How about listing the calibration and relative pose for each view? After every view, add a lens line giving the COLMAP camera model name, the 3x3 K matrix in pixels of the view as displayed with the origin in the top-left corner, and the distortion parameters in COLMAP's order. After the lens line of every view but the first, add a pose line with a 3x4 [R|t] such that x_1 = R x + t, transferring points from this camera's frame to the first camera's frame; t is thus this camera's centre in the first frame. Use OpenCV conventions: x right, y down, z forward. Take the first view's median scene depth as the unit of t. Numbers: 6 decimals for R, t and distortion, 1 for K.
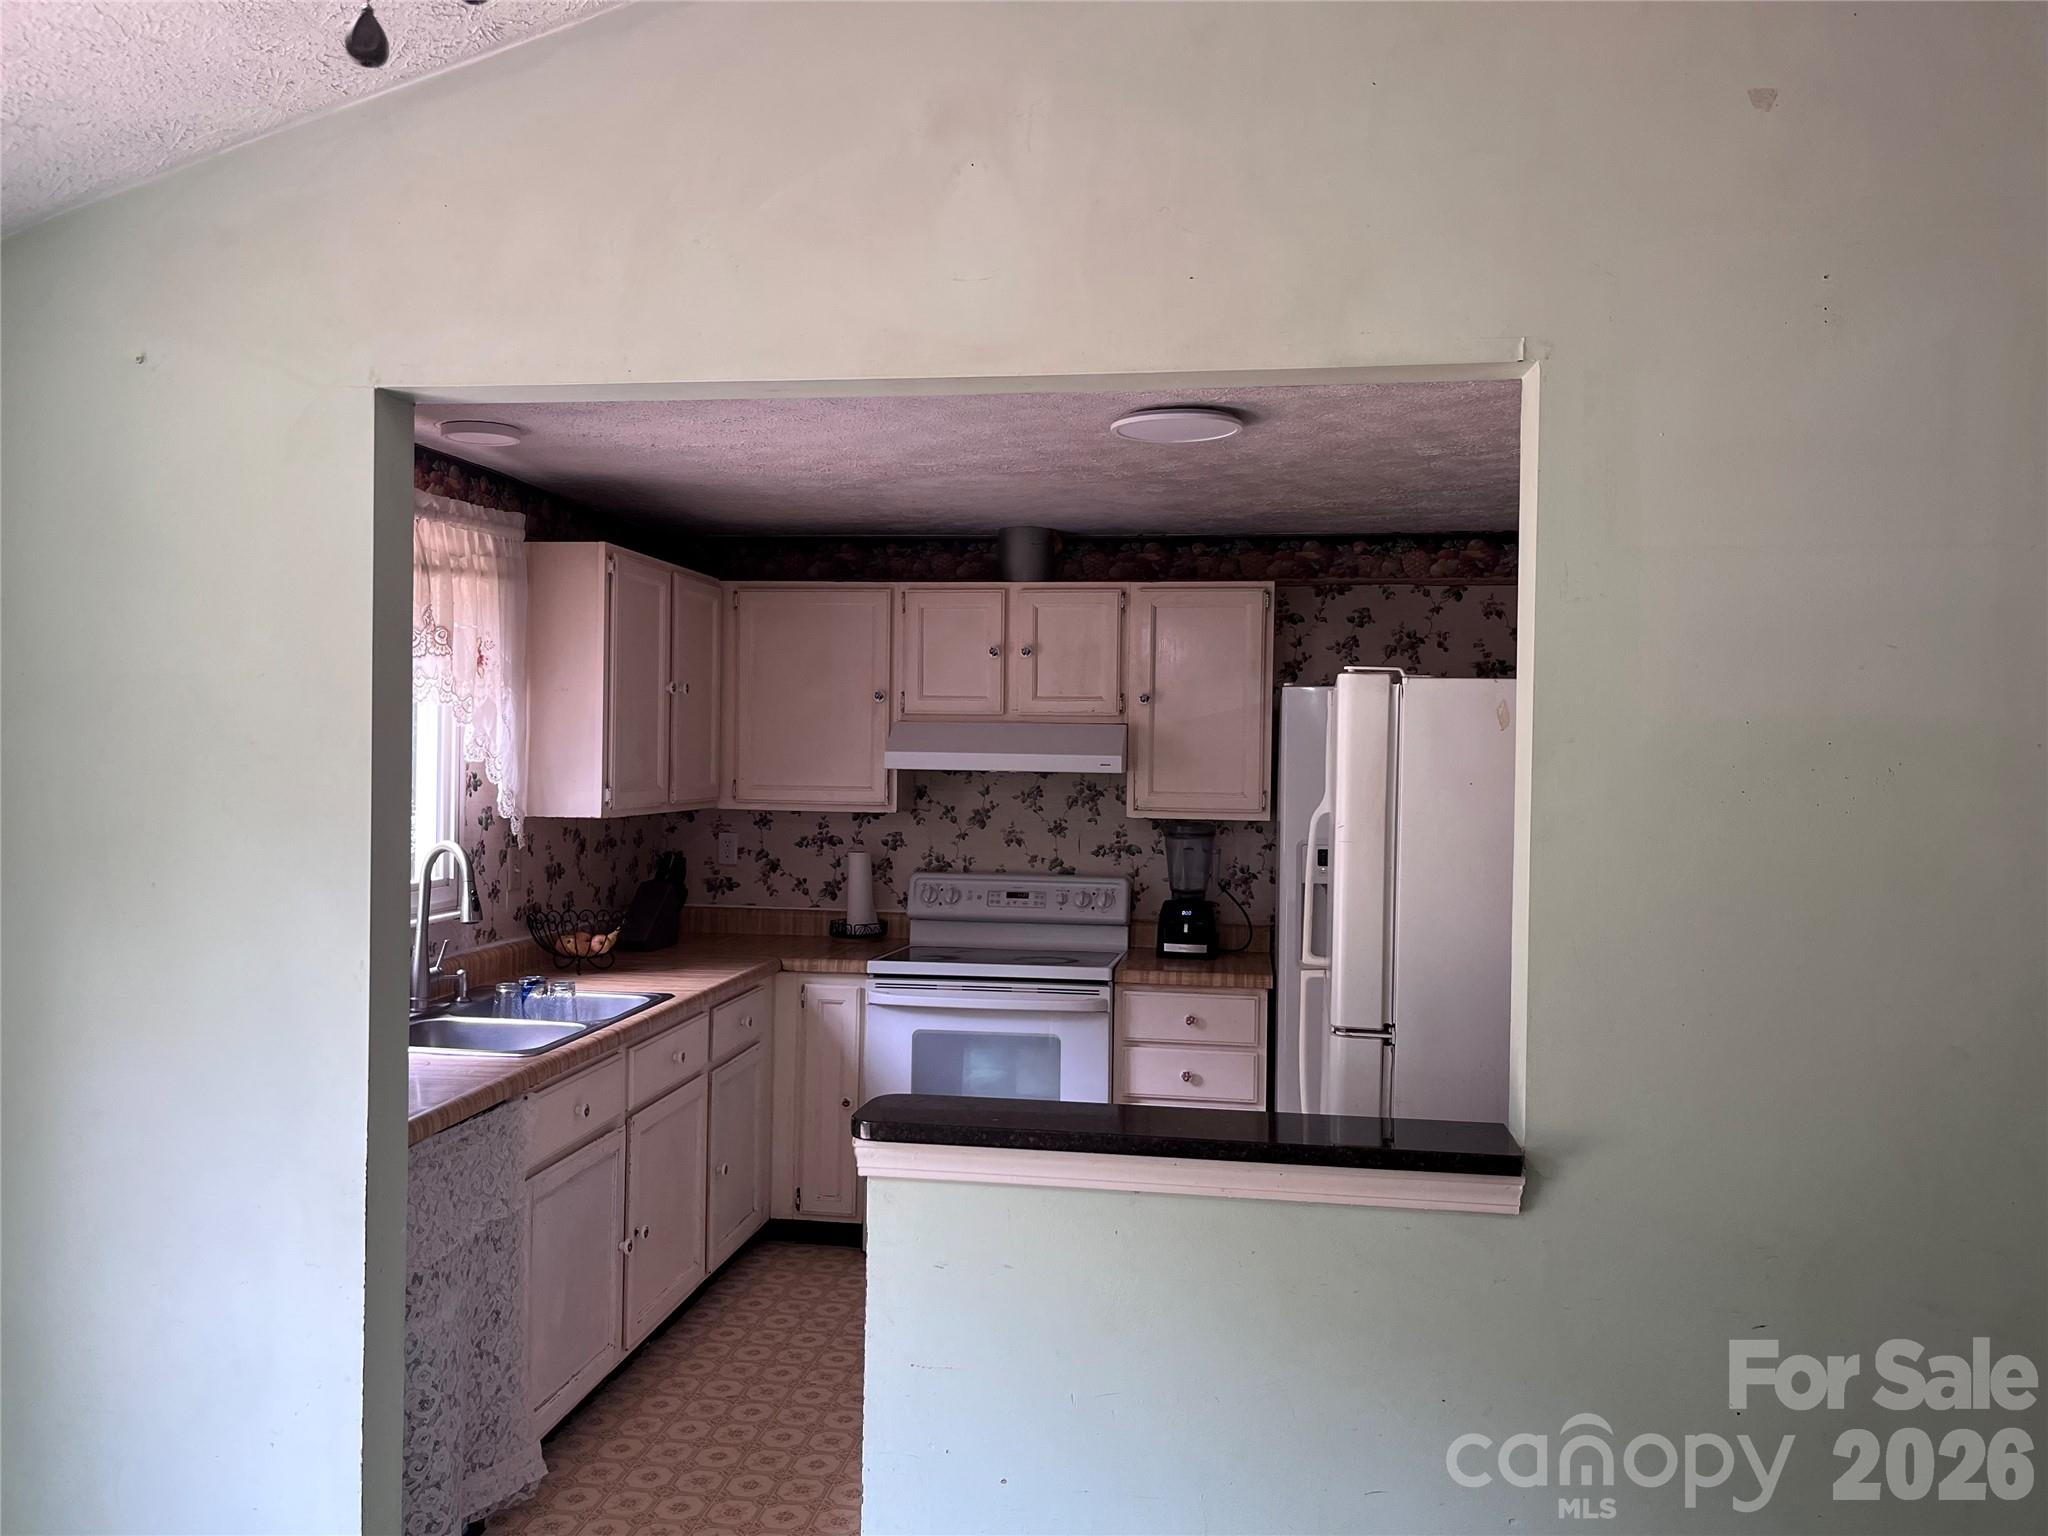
lens RADIAL K [[1548.7, 0, 1026.4], [0, 1548.7, 762.1], [0, 0, 1]] dist [0.022807, -0.034308]
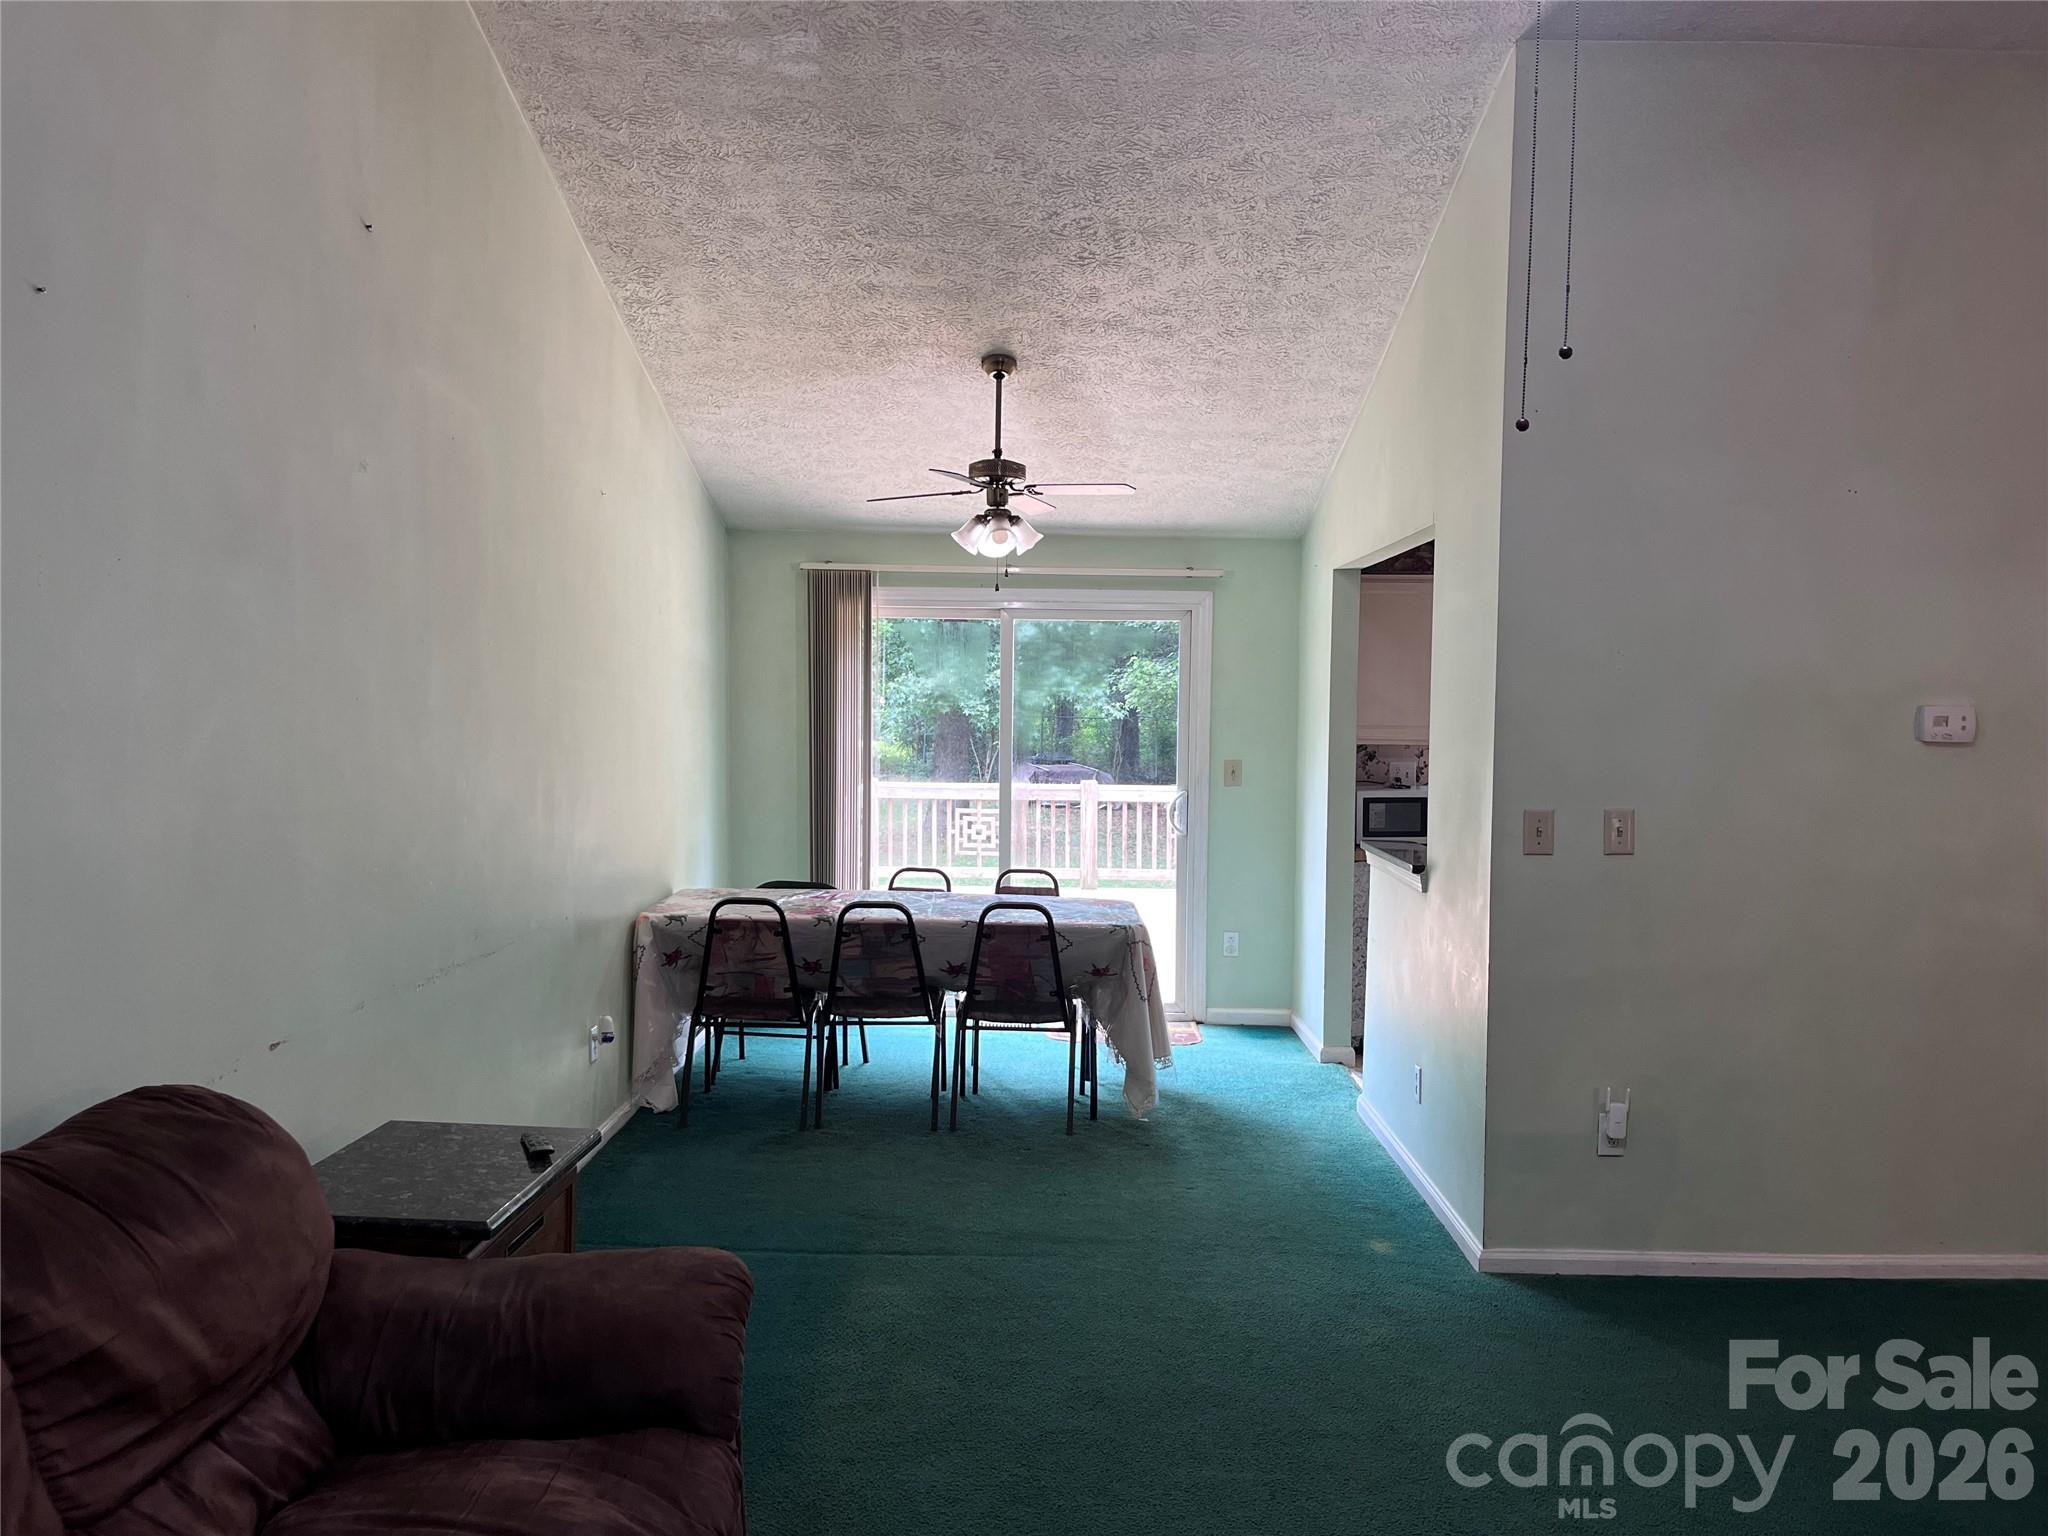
lens RADIAL K [[1548.7, 0, 1025.5], [0, 1548.7, 765.7], [0, 0, 1]] dist [0.022807, -0.034308]
pose [[0.128029, 0.027476, -0.991390, 1.312779], [-0.012448, 0.999582, 0.026096, 0.025423], [0.991692, 0.009000, 0.128317, 0.058479]]
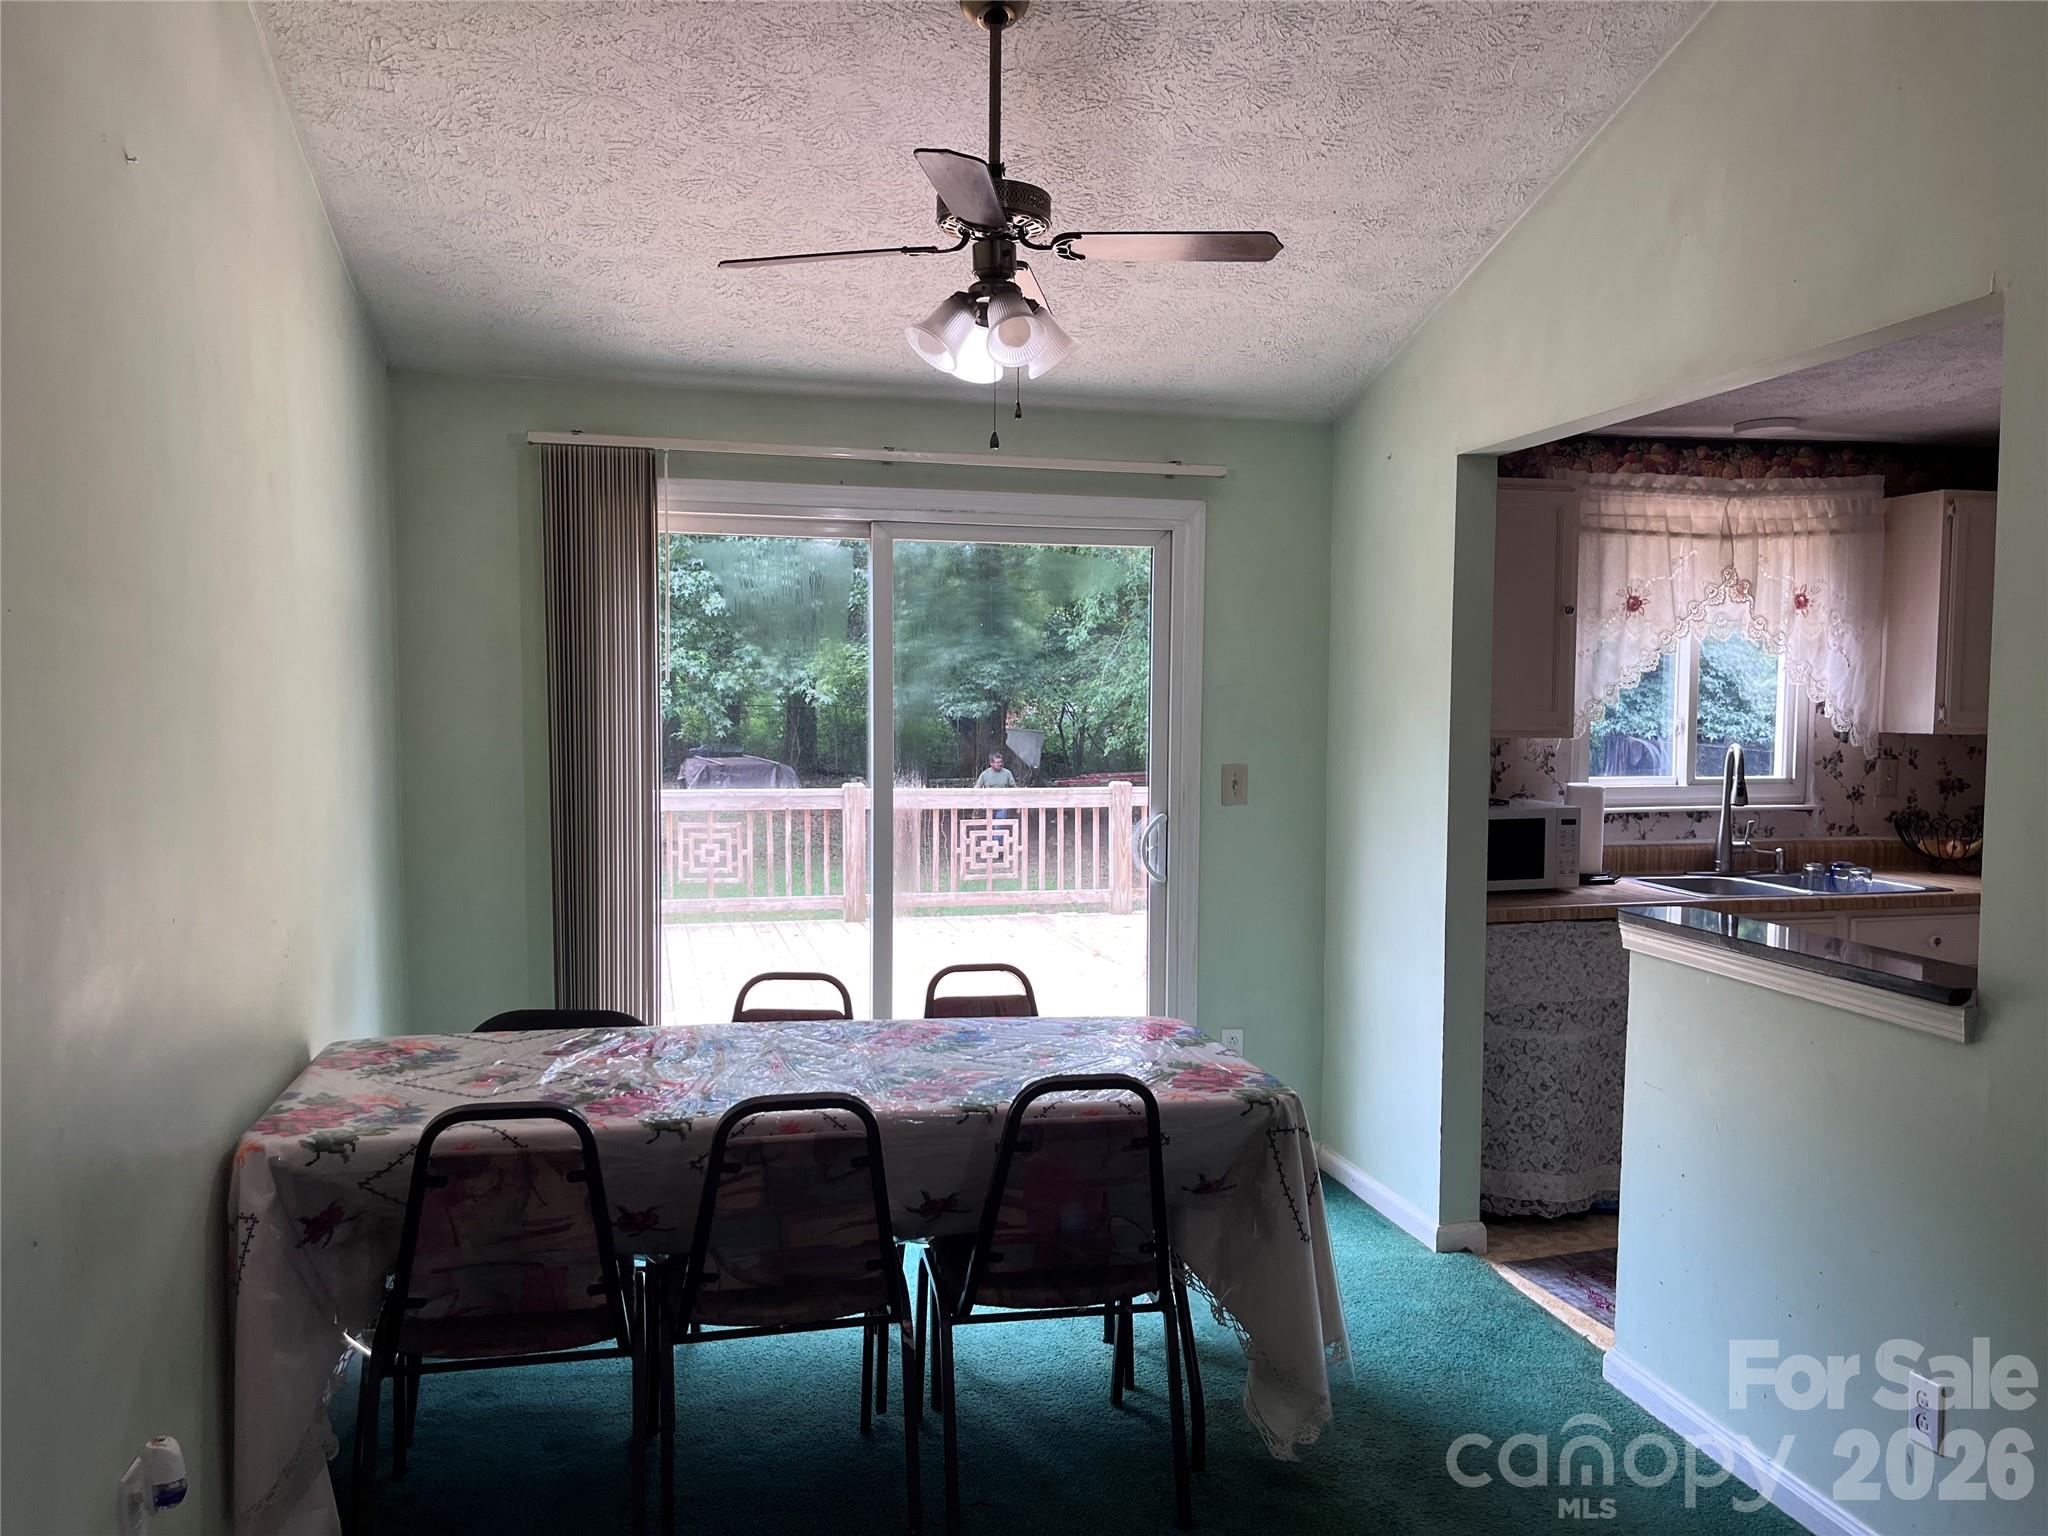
lens RADIAL K [[1548.7, 0, 1022.7], [0, 1548.7, 777.2], [0, 0, 1]] dist [0.022807, -0.034308]
pose [[0.353409, 0.039026, -0.934654, 0.590210], [-0.005023, 0.999194, 0.039822, 0.027038], [0.935455, -0.009378, 0.353320, -0.029863]]
